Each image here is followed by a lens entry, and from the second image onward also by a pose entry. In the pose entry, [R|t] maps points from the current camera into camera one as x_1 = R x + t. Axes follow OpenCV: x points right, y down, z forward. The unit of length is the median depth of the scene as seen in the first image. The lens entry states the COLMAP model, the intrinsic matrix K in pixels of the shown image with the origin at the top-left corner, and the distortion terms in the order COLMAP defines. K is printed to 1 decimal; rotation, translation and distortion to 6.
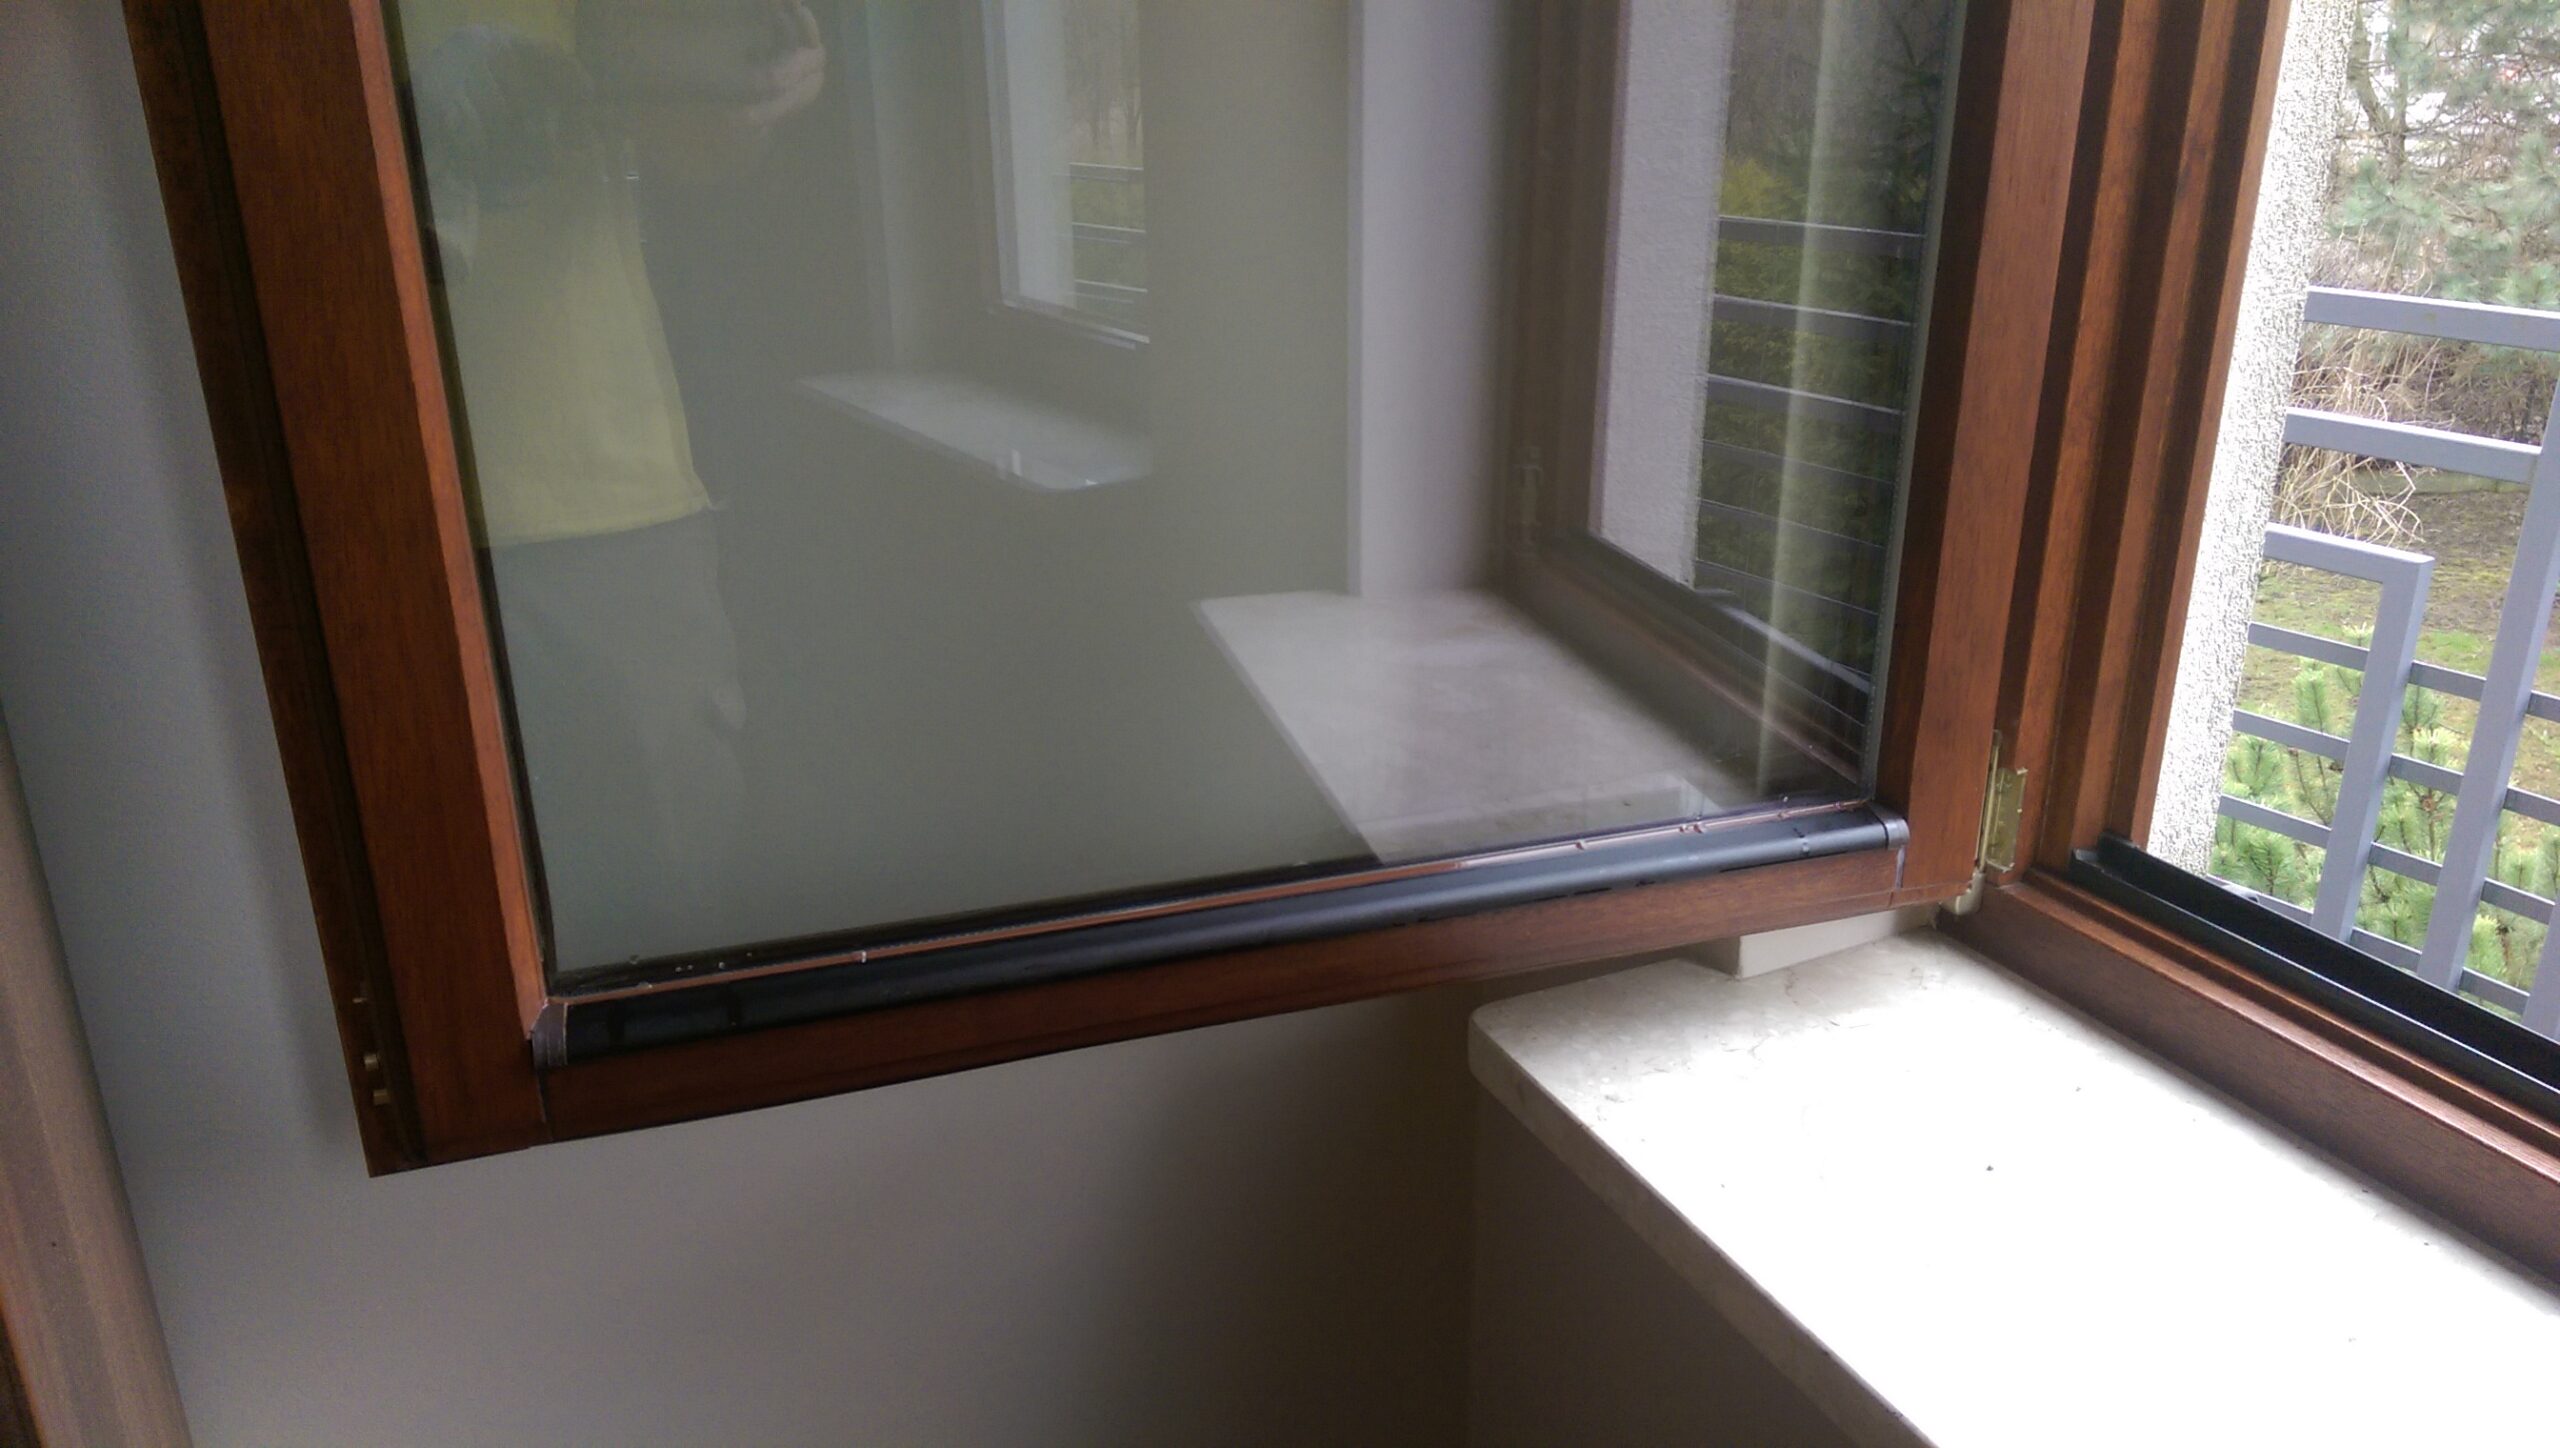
lens RADIAL K [[1686.3, 0, 1280.0], [0, 1686.3, 724.0], [0, 0, 1]] dist [0.000178, -0.000238]
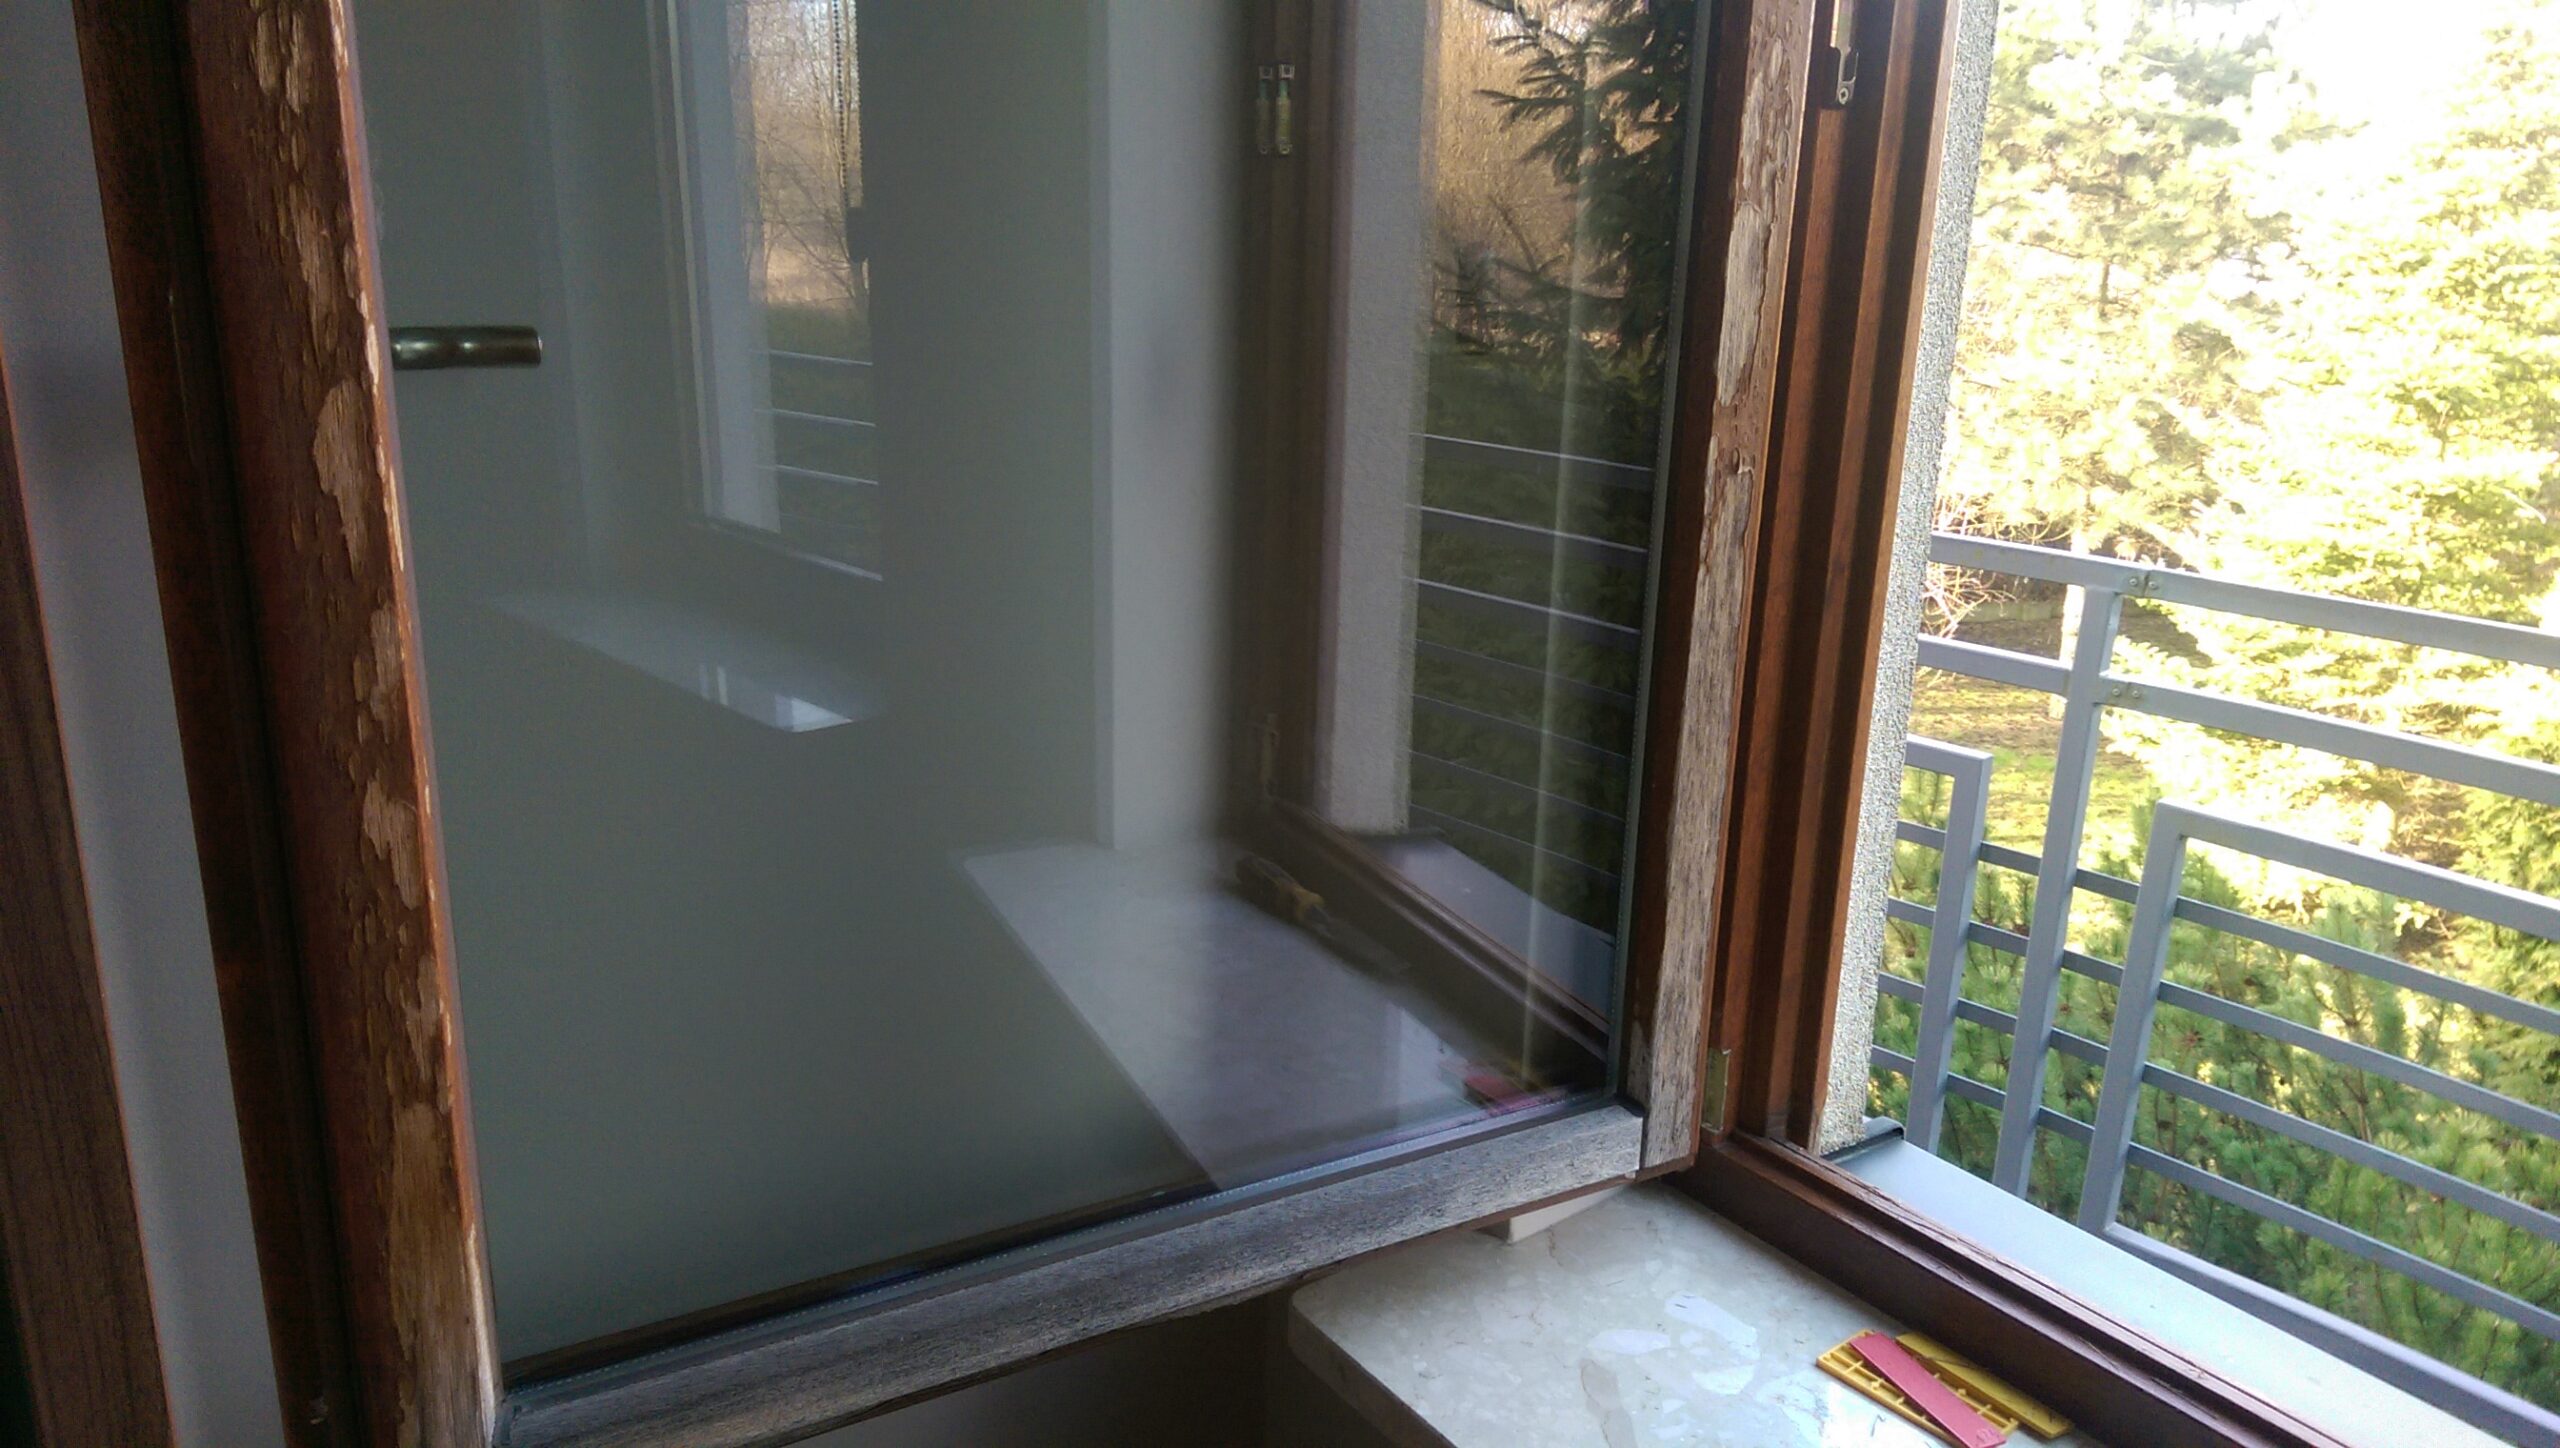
lens RADIAL K [[1690.7, 0, 1280.0], [0, 1690.7, 724.0], [0, 0, 1]] dist [0.090806, 0.000021]
pose [[0.976572, -0.019631, 0.214293, -0.129632], [0.033153, 0.997666, -0.059694, -0.142041], [-0.212621, 0.065400, 0.974944, -0.141677]]
